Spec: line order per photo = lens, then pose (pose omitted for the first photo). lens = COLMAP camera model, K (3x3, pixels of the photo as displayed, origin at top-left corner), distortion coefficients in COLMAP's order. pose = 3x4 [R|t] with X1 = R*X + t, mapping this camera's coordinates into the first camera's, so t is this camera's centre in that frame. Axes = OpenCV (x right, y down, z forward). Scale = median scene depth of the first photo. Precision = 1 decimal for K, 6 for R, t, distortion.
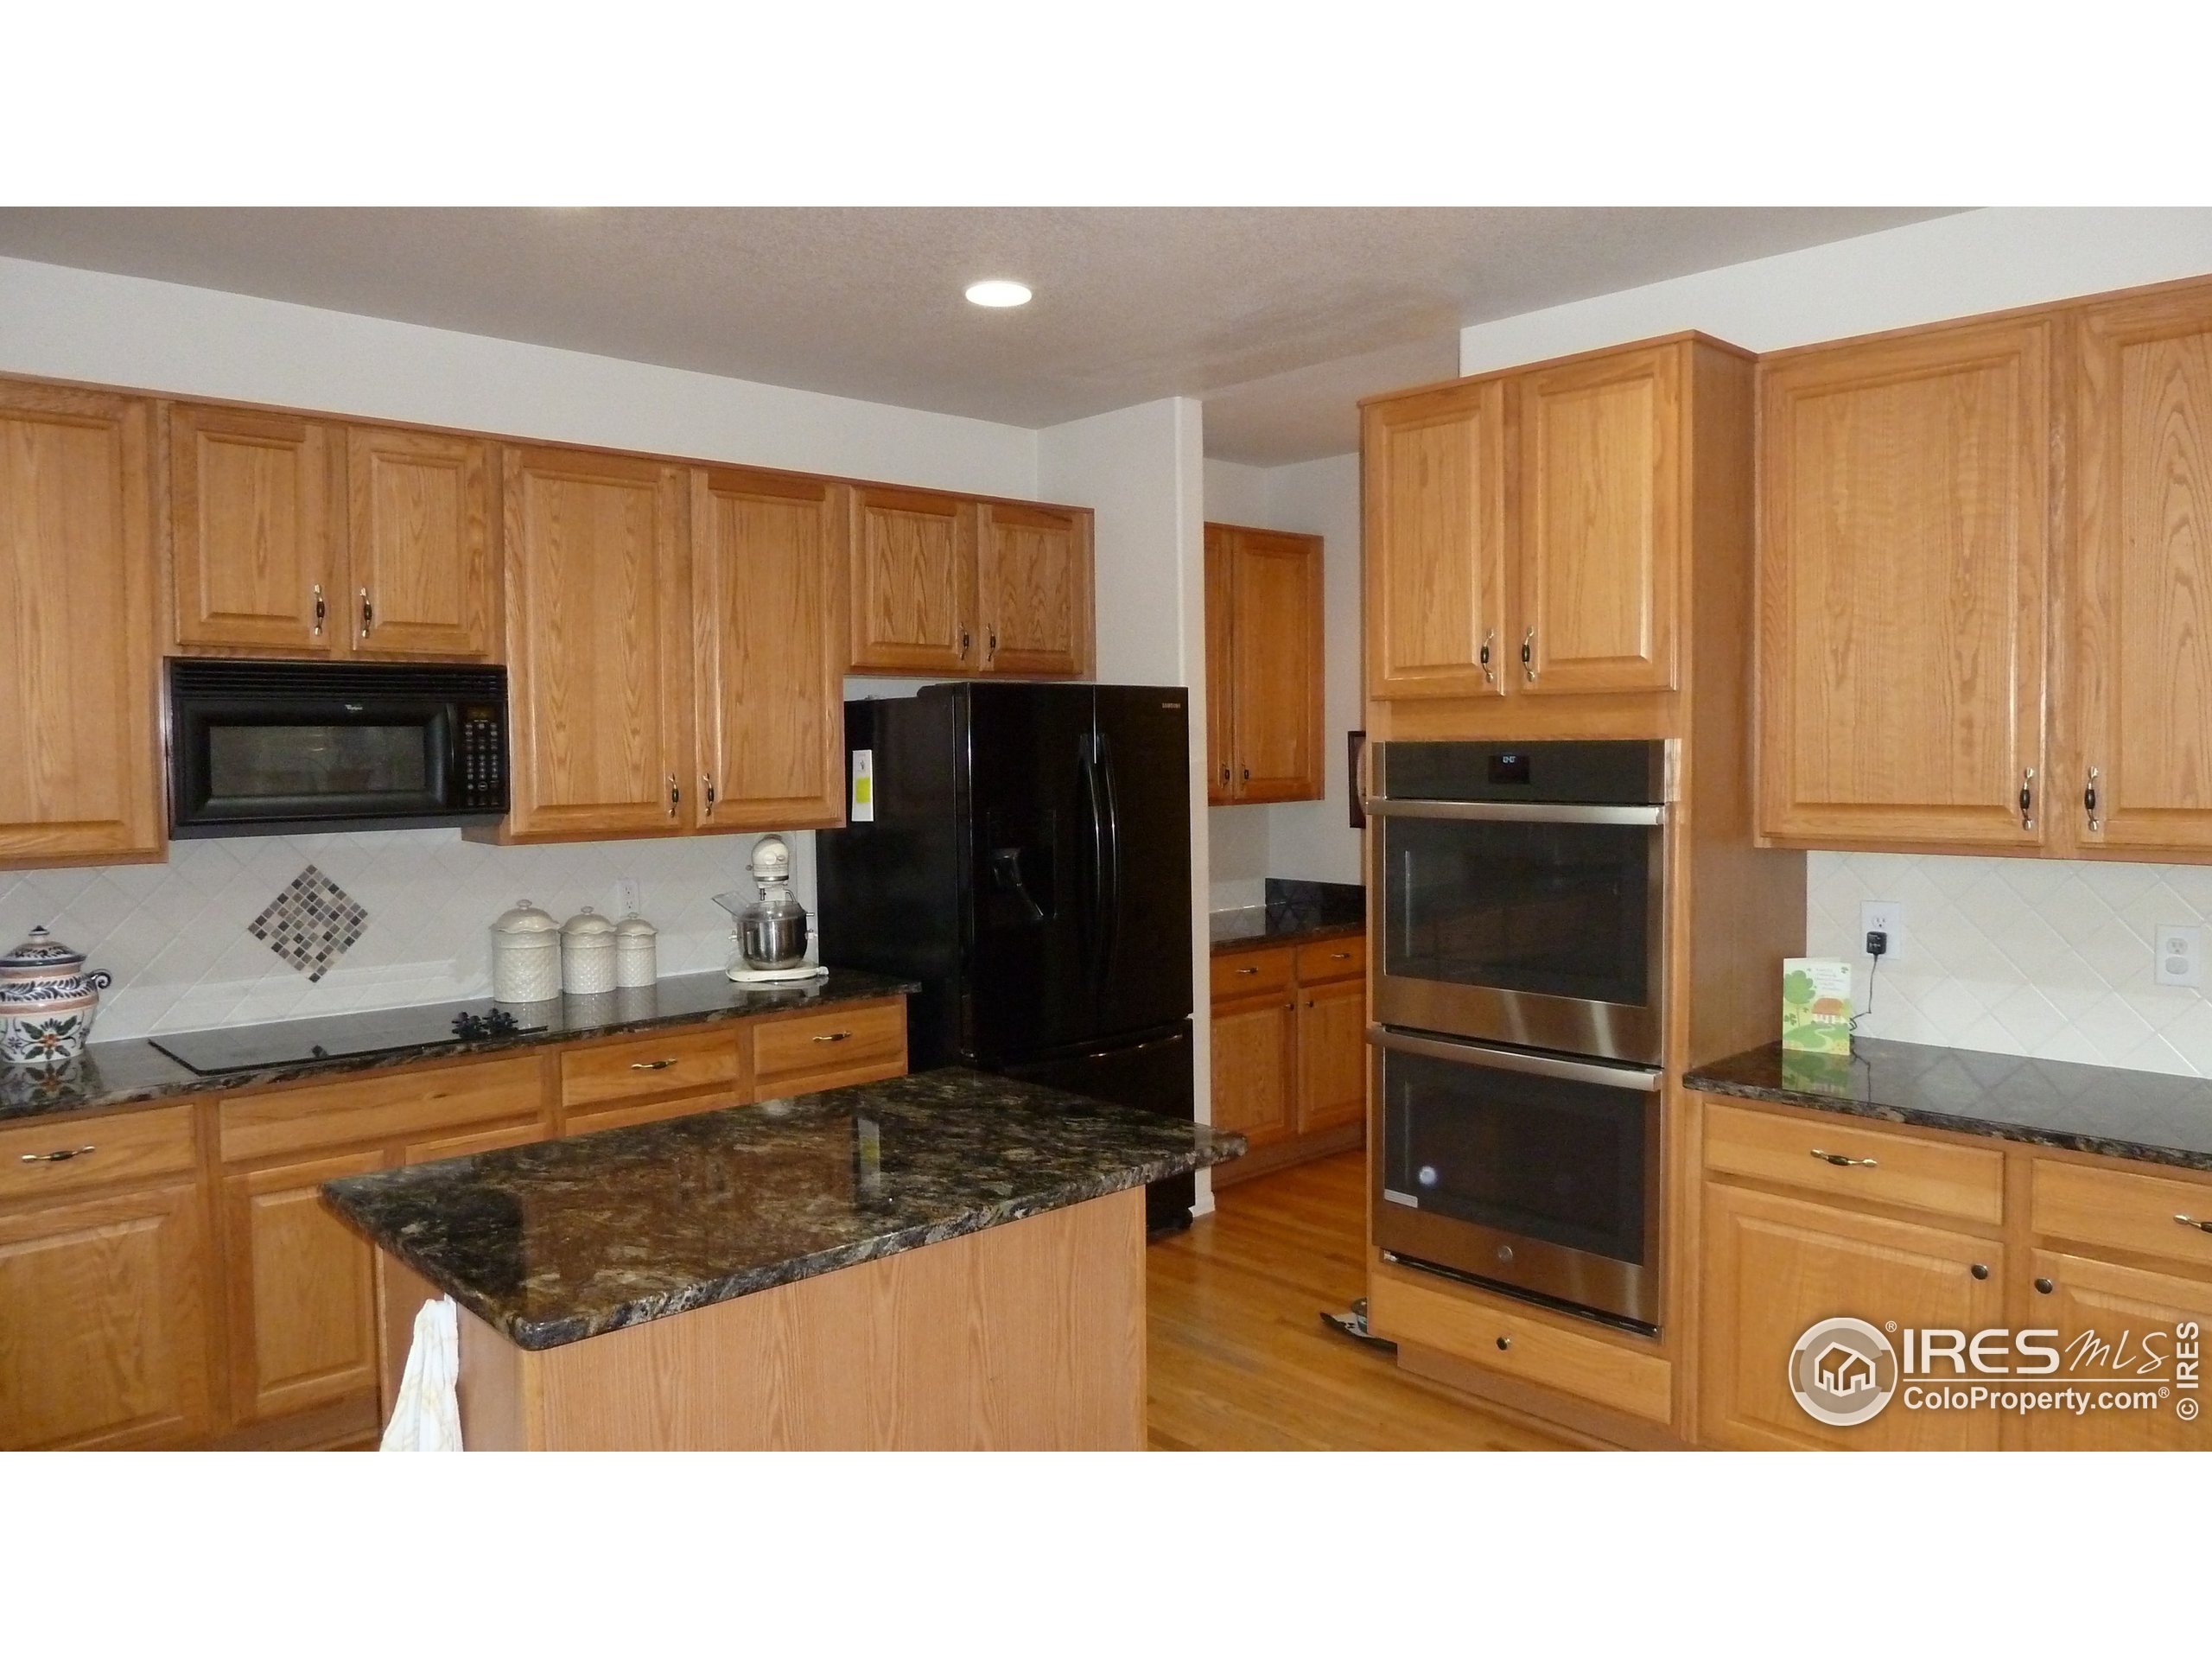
lens RADIAL K [[1551.4, 0, 1103.6], [0, 1551.4, 811.9], [0, 0, 1]] dist [-0.006793, -0.008323]
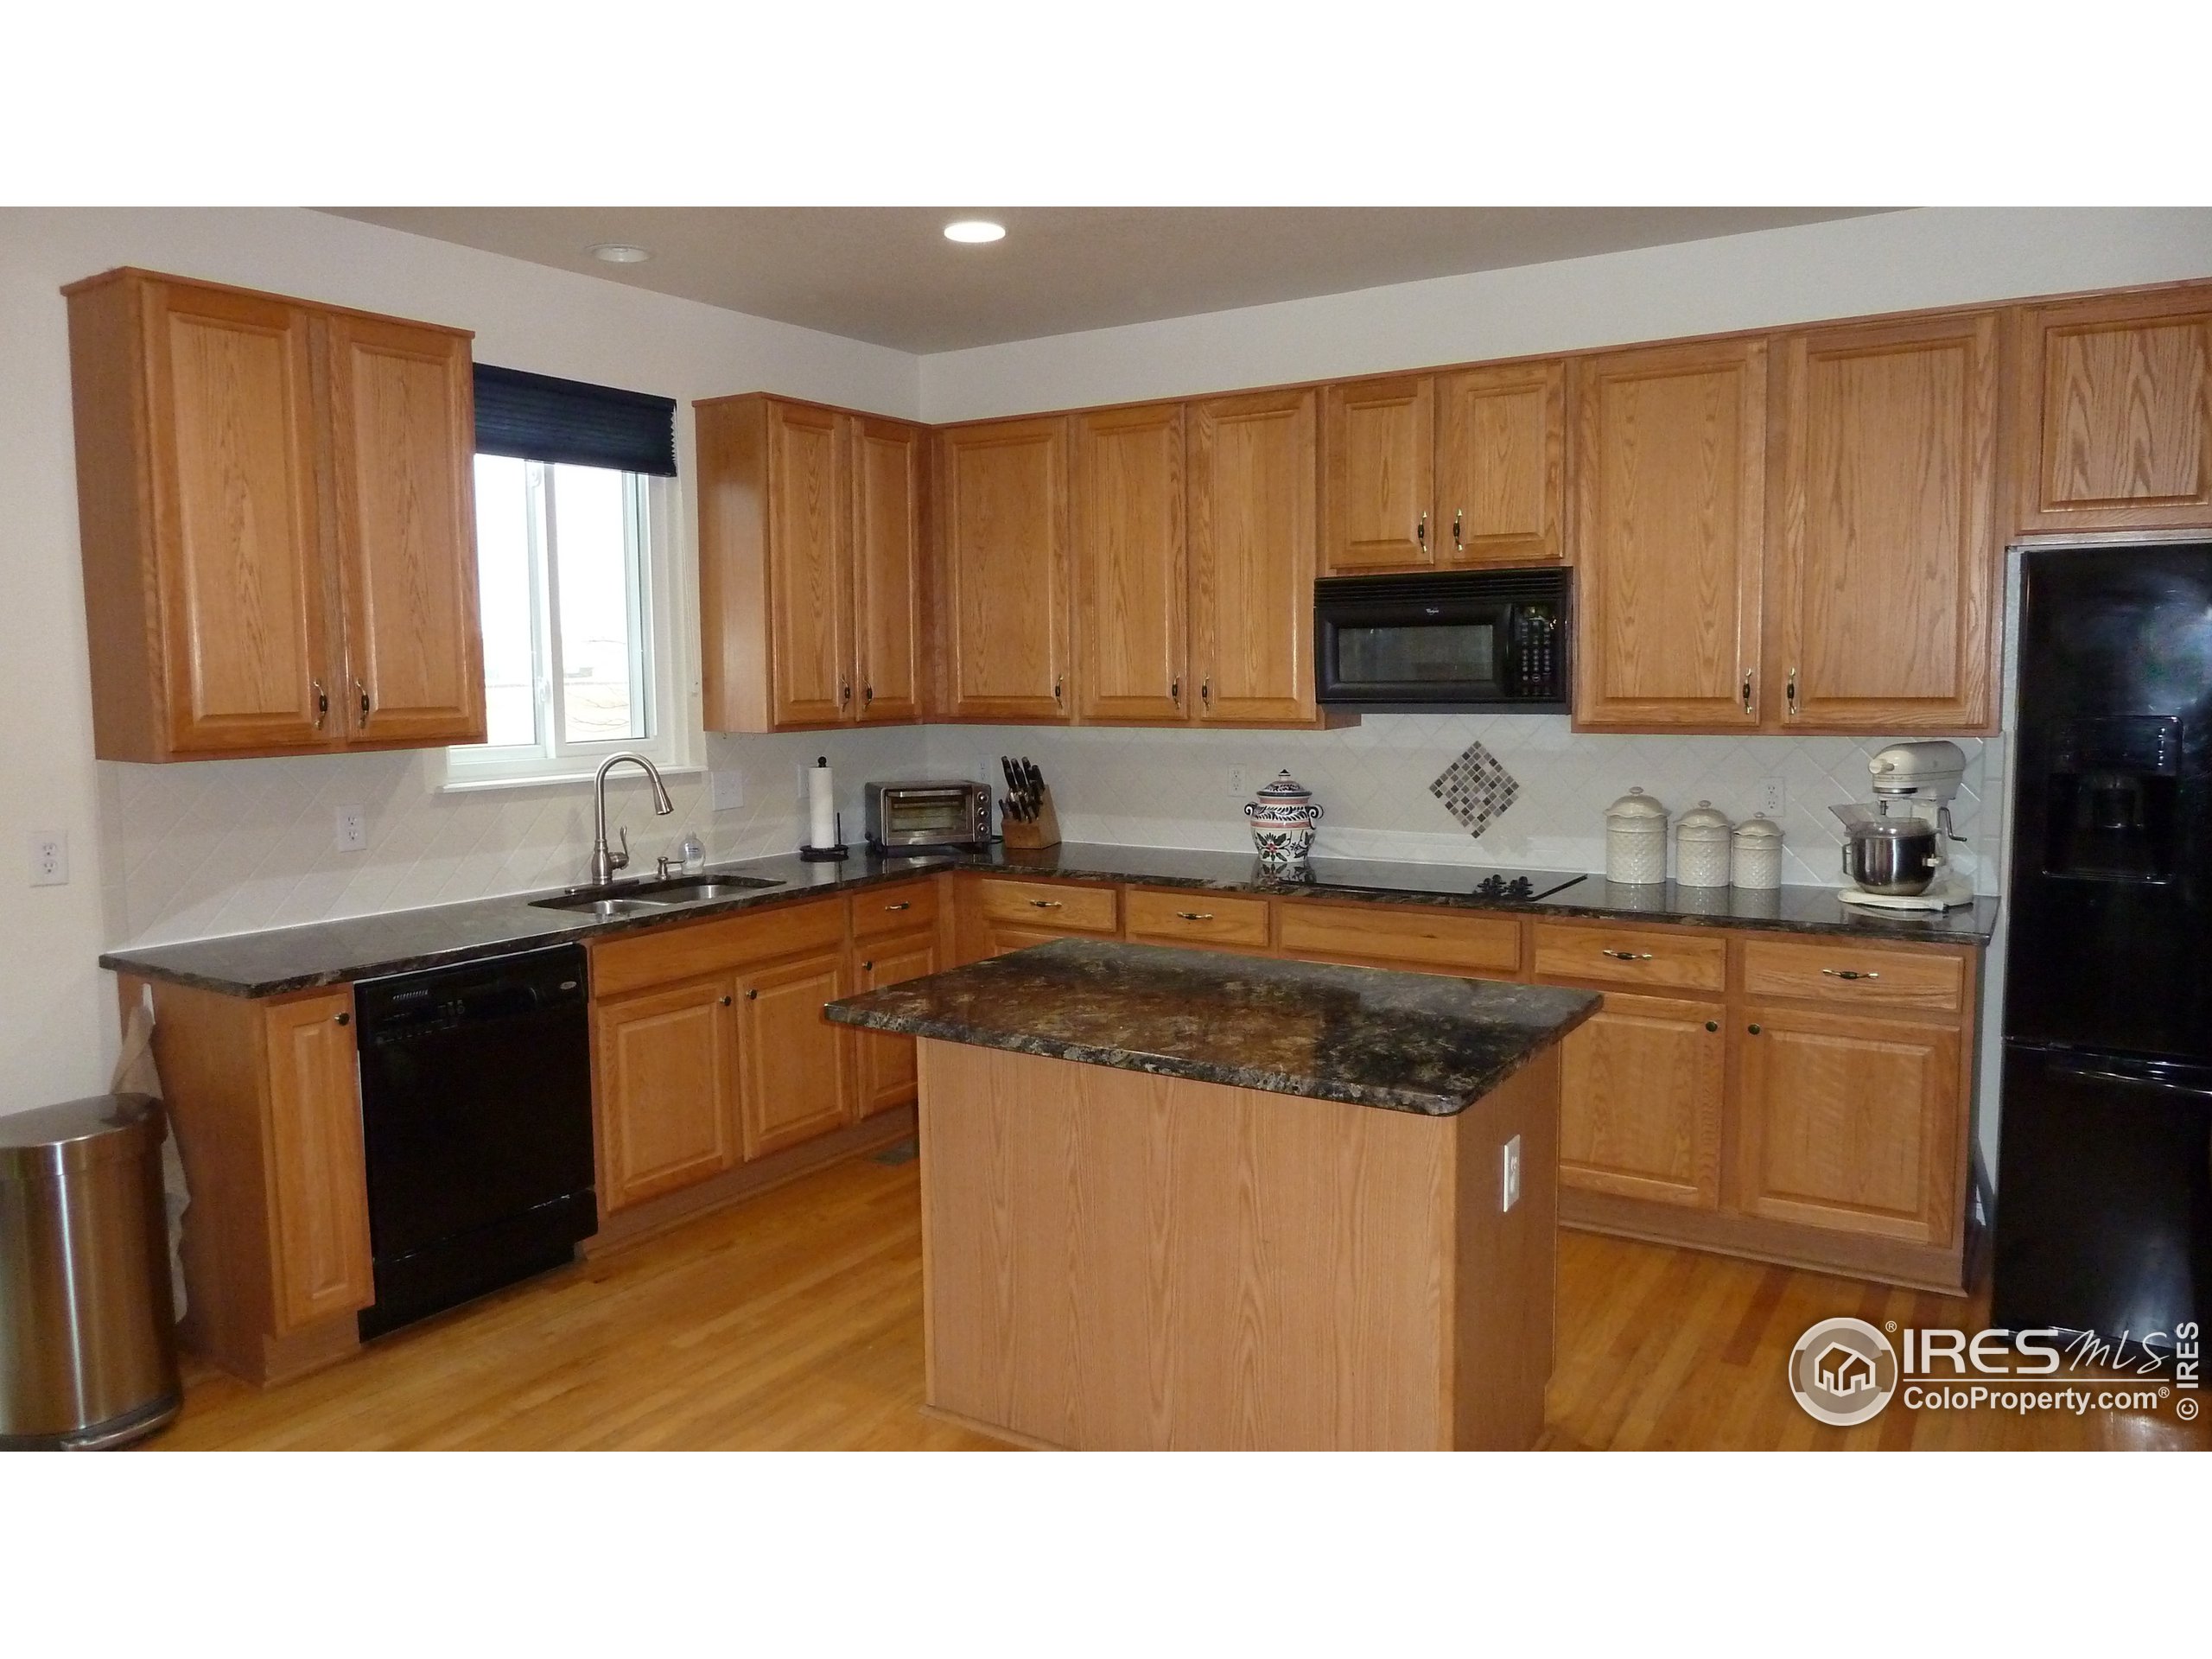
lens RADIAL K [[1551.4, 0, 1118.7], [0, 1551.4, 812.4], [0, 0, 1]] dist [-0.006793, -0.008323]
pose [[0.260610, 0.097142, -0.960544, 0.645034], [-0.030407, 0.995257, 0.092402, -0.015166], [0.964965, 0.005127, 0.262328, 0.450454]]
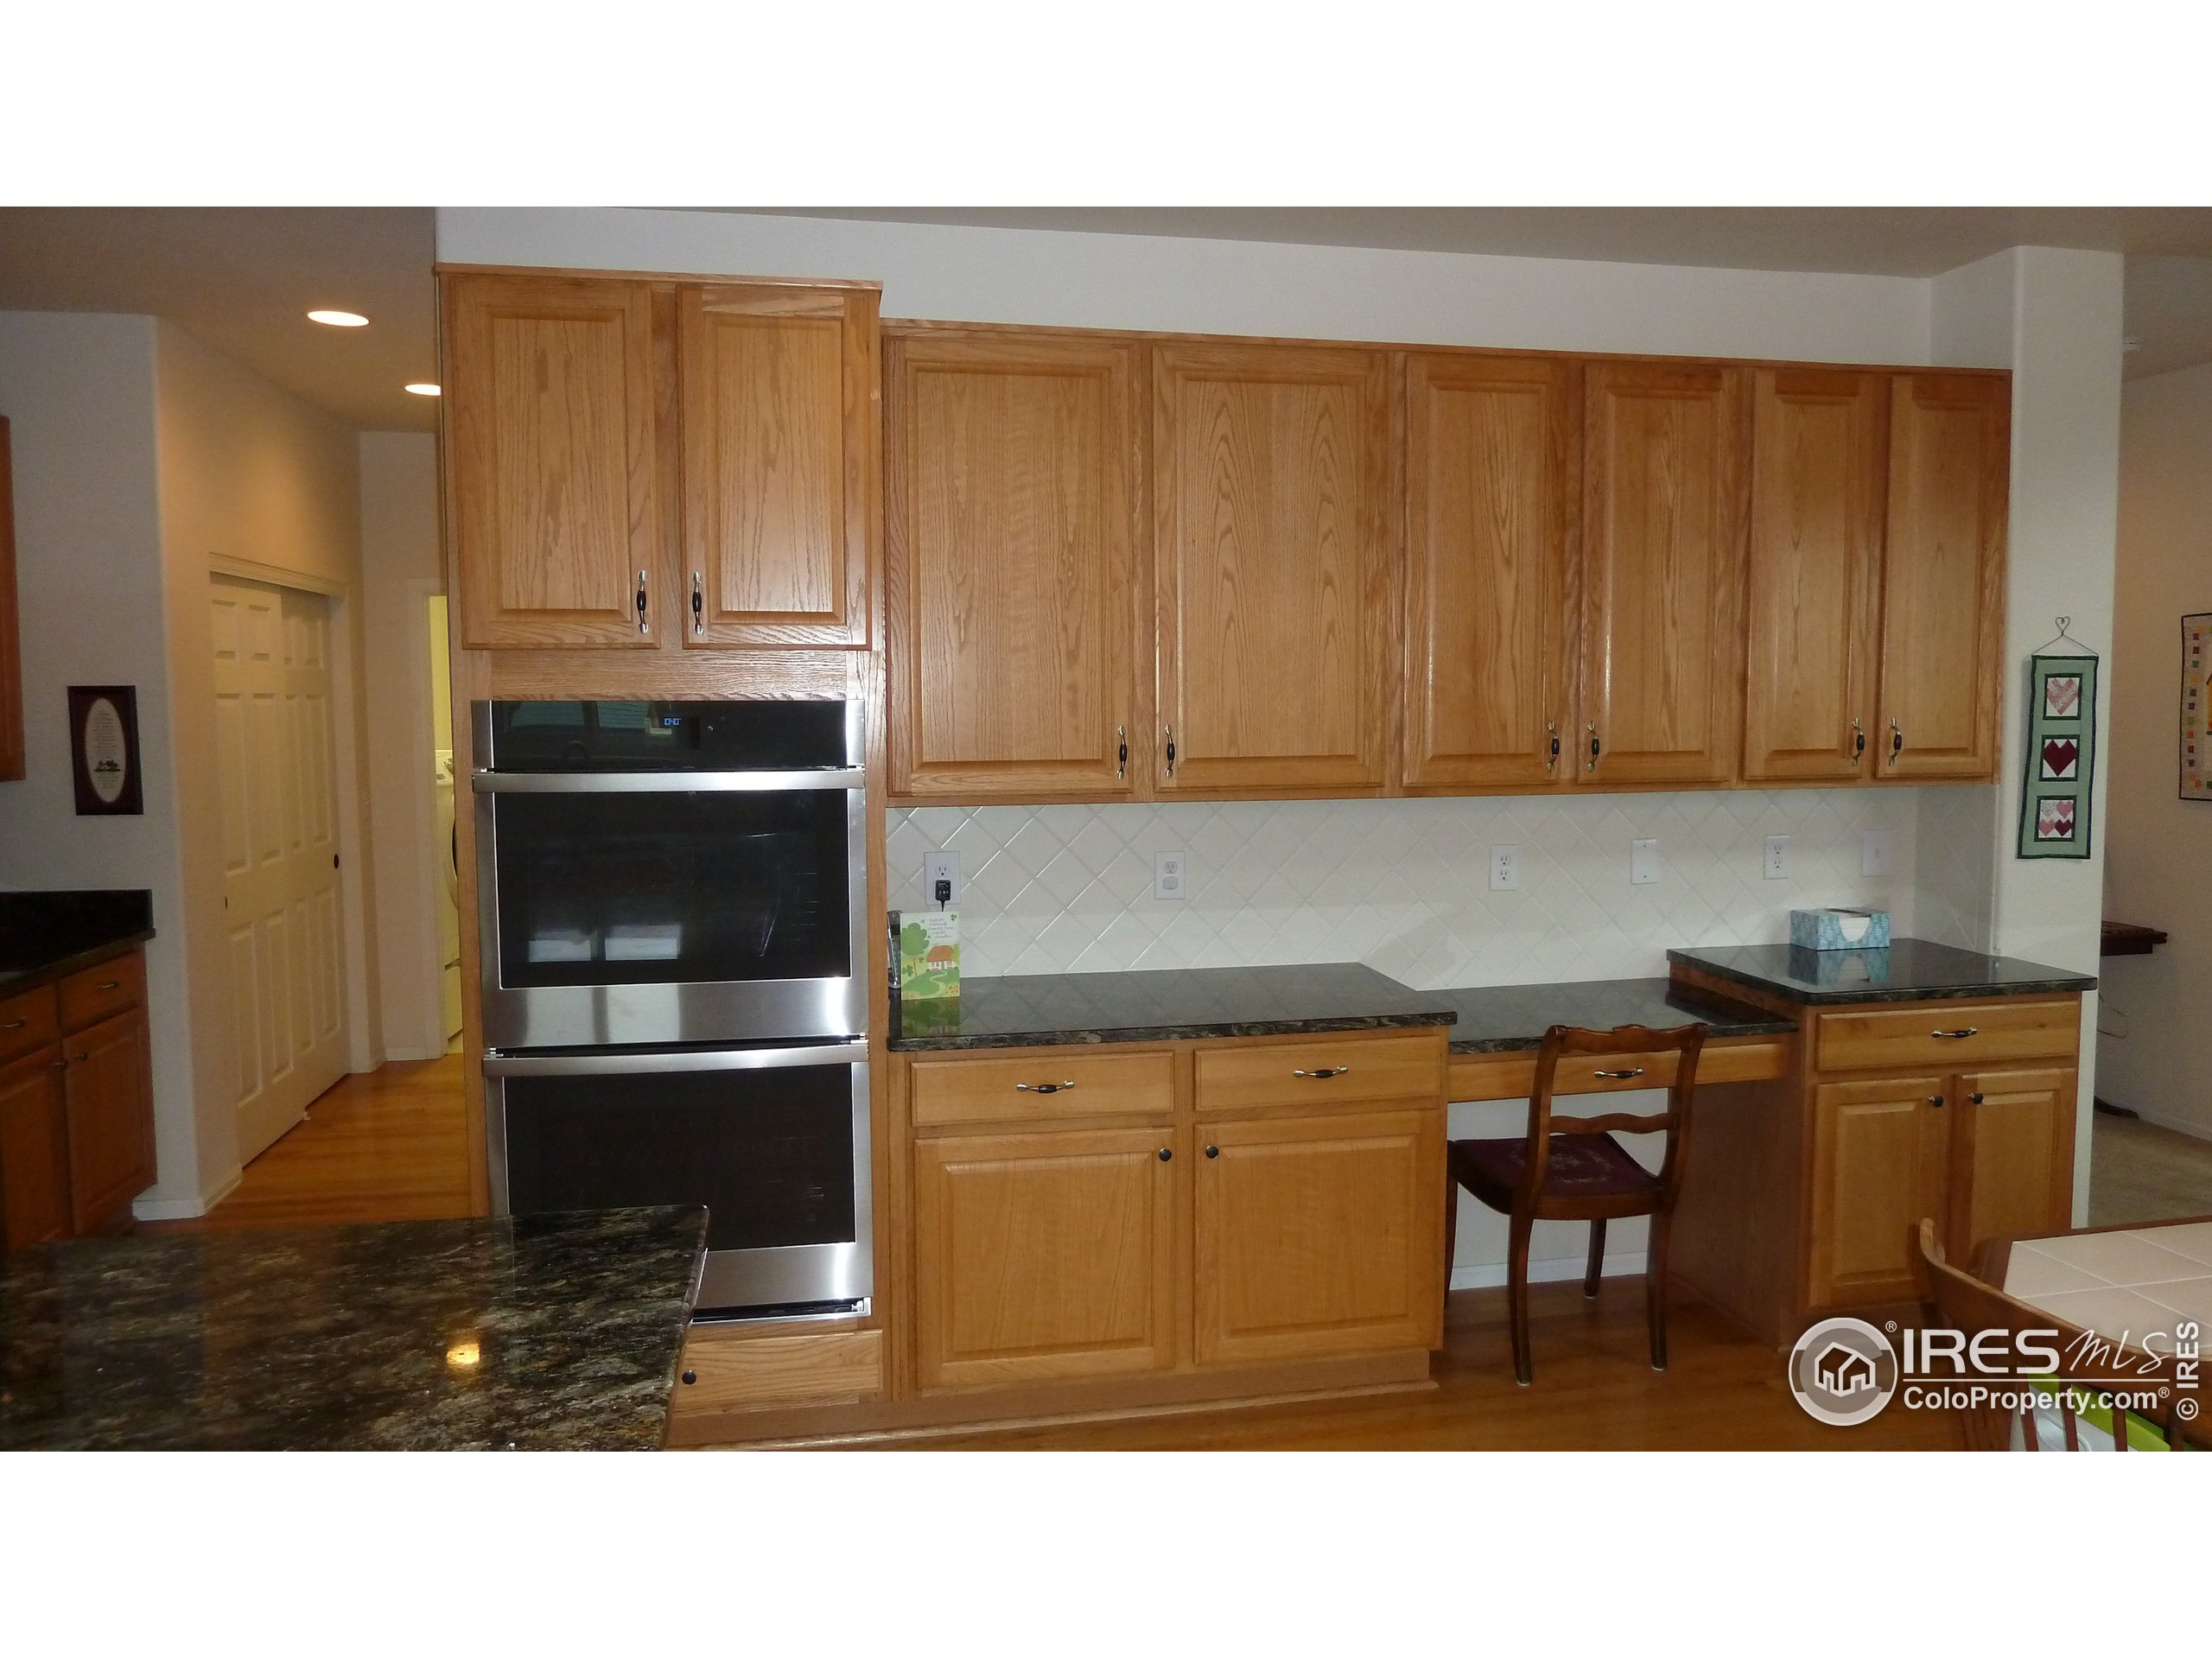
lens RADIAL K [[1551.4, 0, 1103.0], [0, 1551.4, 819.0], [0, 0, 1]] dist [-0.006793, -0.008323]
pose [[0.540470, -0.059550, 0.839254, -0.369179], [0.033953, 0.998223, 0.048965, -0.014958], [-0.840678, 0.002031, 0.541531, 0.337155]]
